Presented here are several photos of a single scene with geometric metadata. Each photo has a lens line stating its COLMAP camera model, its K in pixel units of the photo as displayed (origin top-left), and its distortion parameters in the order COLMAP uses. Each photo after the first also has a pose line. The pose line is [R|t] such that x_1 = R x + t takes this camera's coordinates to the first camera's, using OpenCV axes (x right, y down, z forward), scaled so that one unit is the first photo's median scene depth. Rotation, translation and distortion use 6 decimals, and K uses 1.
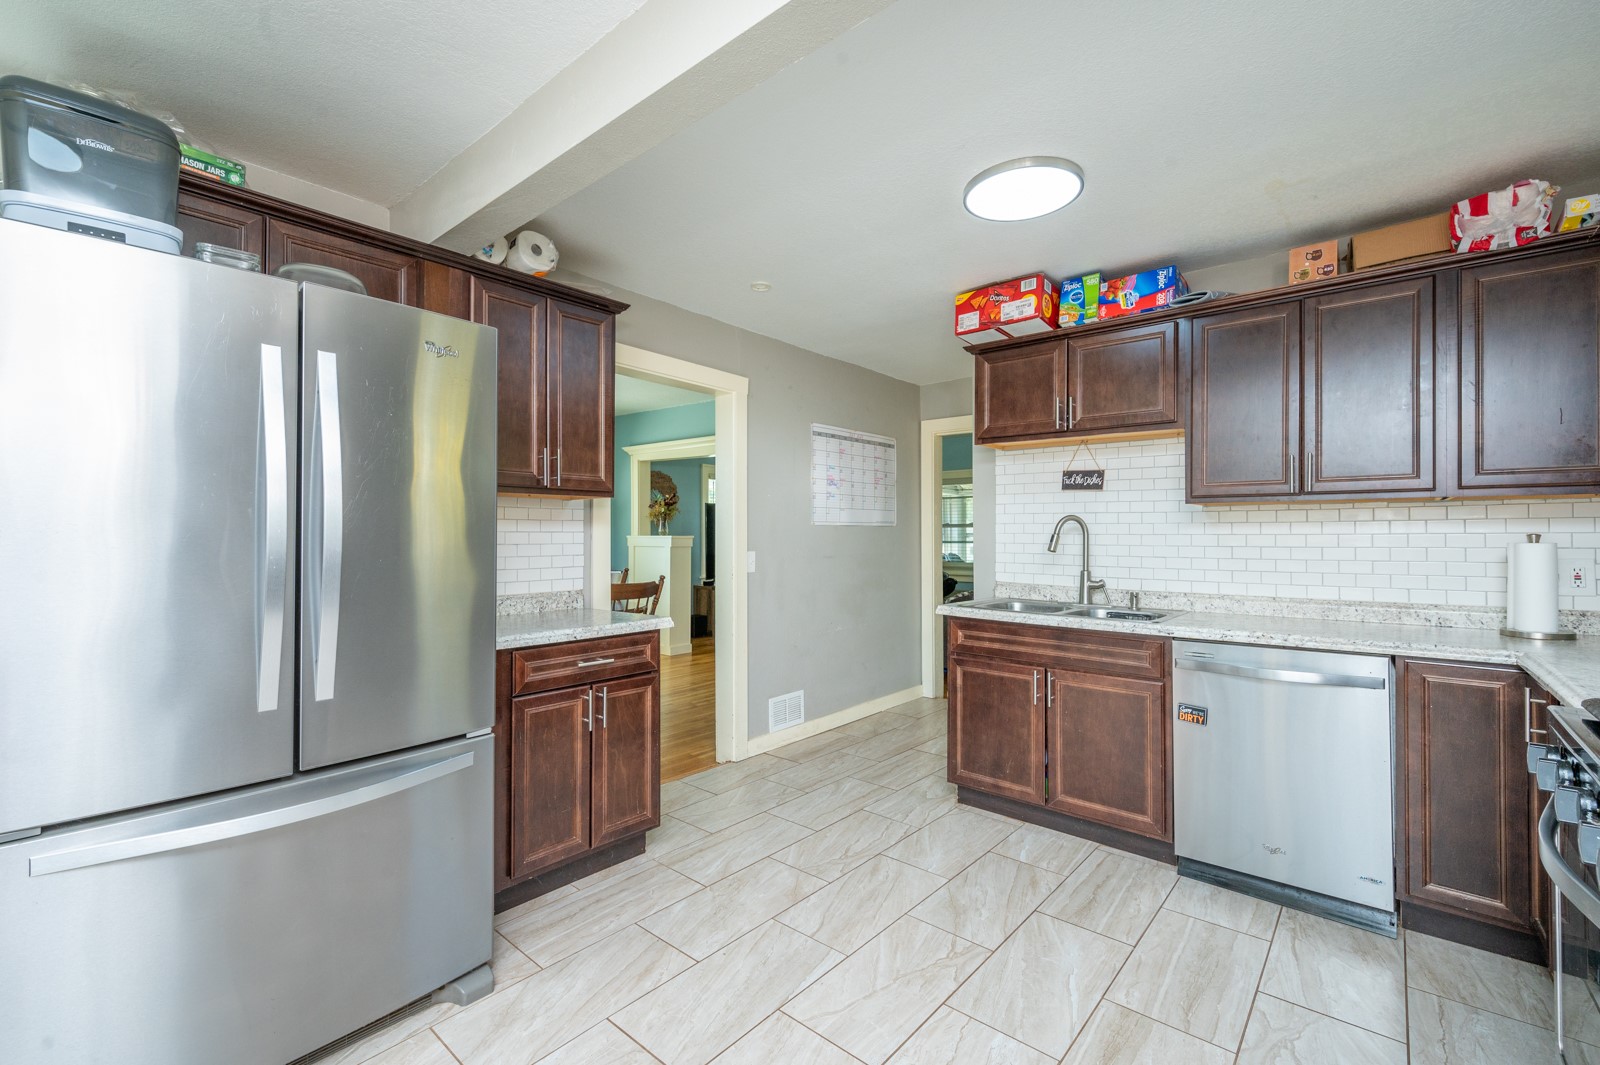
lens RADIAL K [[688.0, 0, 801.5], [0, 688.0, 528.6], [0, 0, 1]] dist [0.007584, -0.004350]
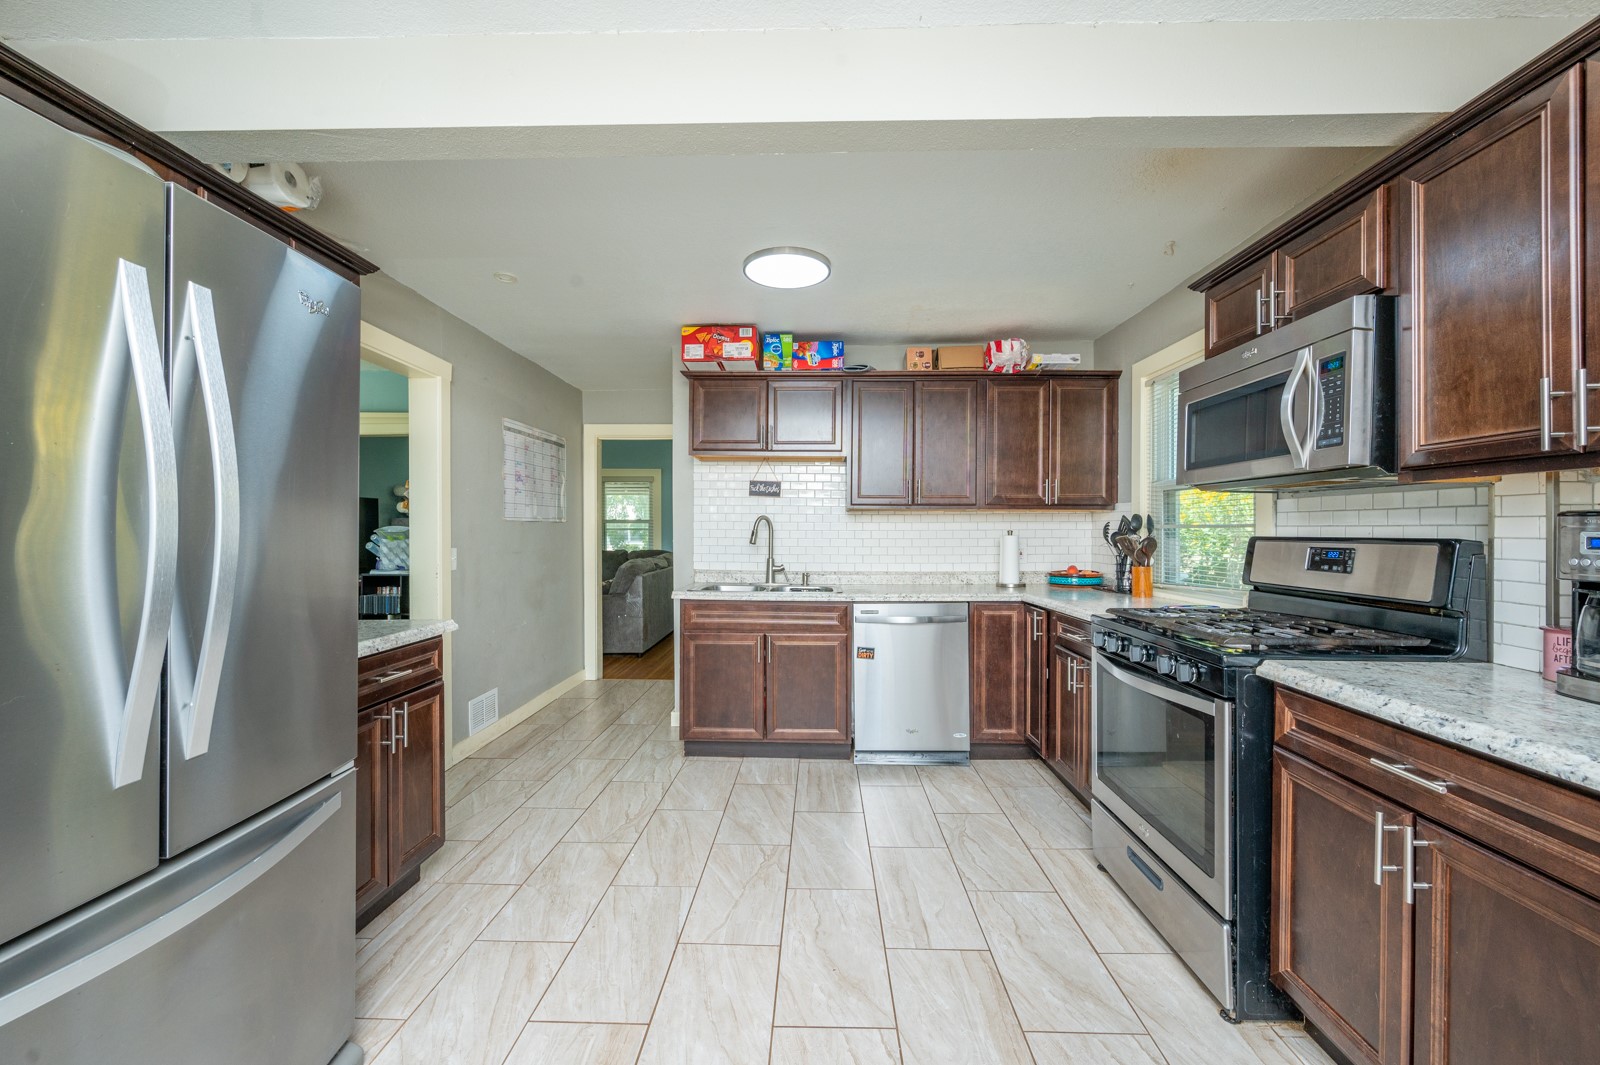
lens RADIAL K [[630.0, 0, 800.0], [0, 630.0, 532.5], [0, 0, 1]] dist [-0.000999, -0.000153]
pose [[0.777016, -0.002135, 0.629477, -0.326621], [-0.006216, 0.999919, 0.011063, -0.001393], [-0.629450, -0.012509, 0.776940, 0.039040]]
